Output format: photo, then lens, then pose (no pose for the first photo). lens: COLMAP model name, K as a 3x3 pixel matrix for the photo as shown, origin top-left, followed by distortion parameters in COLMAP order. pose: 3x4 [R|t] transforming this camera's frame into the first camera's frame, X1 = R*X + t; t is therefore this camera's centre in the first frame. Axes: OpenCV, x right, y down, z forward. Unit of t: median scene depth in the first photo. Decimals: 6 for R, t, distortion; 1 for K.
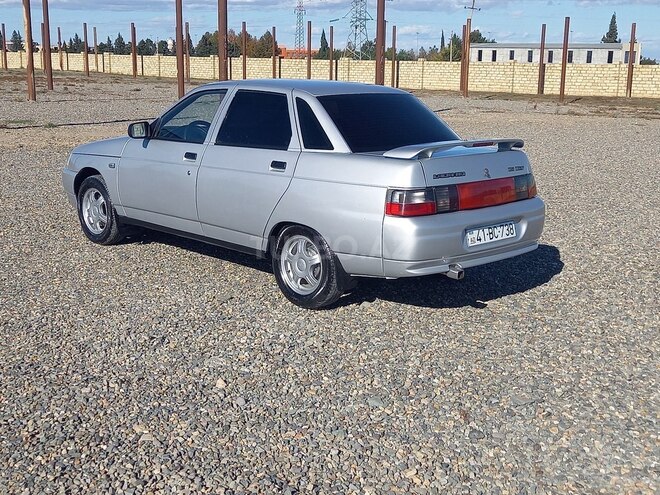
lens RADIAL K [[848.1, 0, 330.0], [0, 848.1, 247.5], [0, 0, 1]] dist [0.083843, -0.191546]
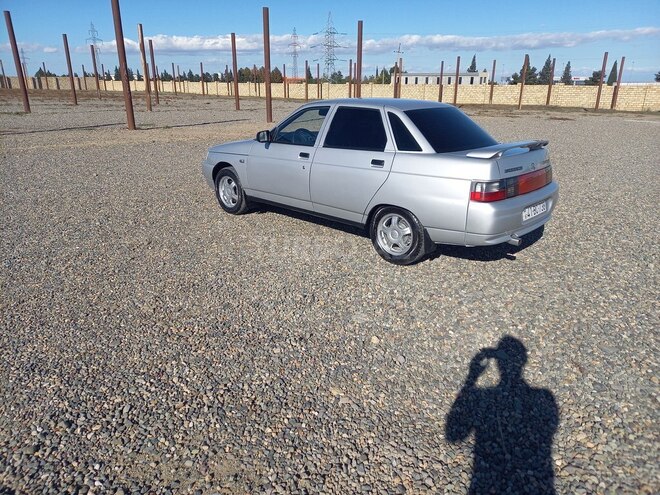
lens RADIAL K [[469.7, 0, 330.0], [0, 469.7, 247.5], [0, 0, 1]] dist [0.033476, -0.018958]
pose [[0.999361, -0.021349, 0.028669, -0.158723], [0.017852, 0.992956, 0.117128, -0.049568], [-0.030967, -0.116541, 0.992703, 0.219861]]
